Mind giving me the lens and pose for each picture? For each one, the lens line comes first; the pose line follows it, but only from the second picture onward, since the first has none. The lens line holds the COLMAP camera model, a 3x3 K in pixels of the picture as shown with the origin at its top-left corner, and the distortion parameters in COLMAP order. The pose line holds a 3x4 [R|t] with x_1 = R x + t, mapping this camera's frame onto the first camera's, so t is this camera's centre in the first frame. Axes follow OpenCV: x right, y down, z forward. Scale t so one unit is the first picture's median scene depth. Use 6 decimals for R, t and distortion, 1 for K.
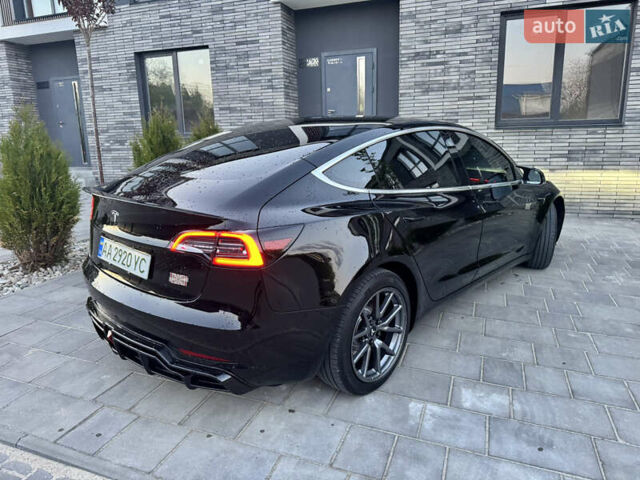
lens RADIAL K [[449.4, 0, 320.0], [0, 449.4, 240.0], [0, 0, 1]] dist [-0.008178, -0.002513]
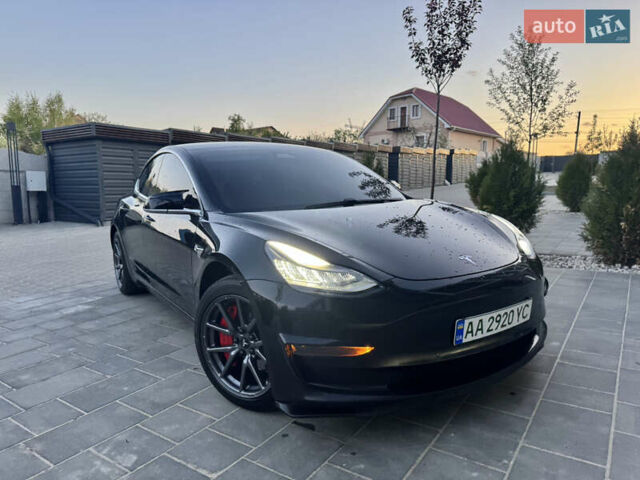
lens RADIAL K [[449.4, 0, 320.0], [0, 449.4, 240.0], [0, 0, 1]] dist [-0.008178, -0.002513]
pose [[-0.237386, 0.141228, -0.961094, 1.379838], [-0.200599, 0.960924, 0.190750, -0.336266], [0.950478, 0.238076, -0.199779, 1.690784]]
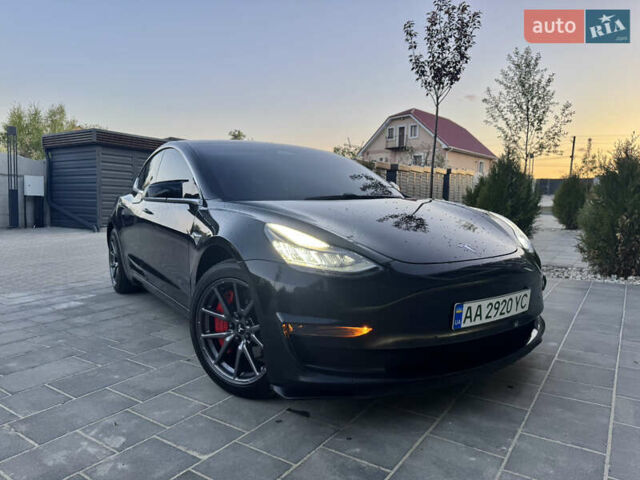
lens RADIAL K [[449.1, 0, 322.4], [0, 449.1, 235.6], [0, 0, 1]] dist [-0.002790, -0.011008]
pose [[-0.227826, 0.086429, -0.969858, 1.385373], [-0.226981, 0.963897, 0.139217, -0.285754], [0.946876, 0.251857, -0.199983, 1.699089]]
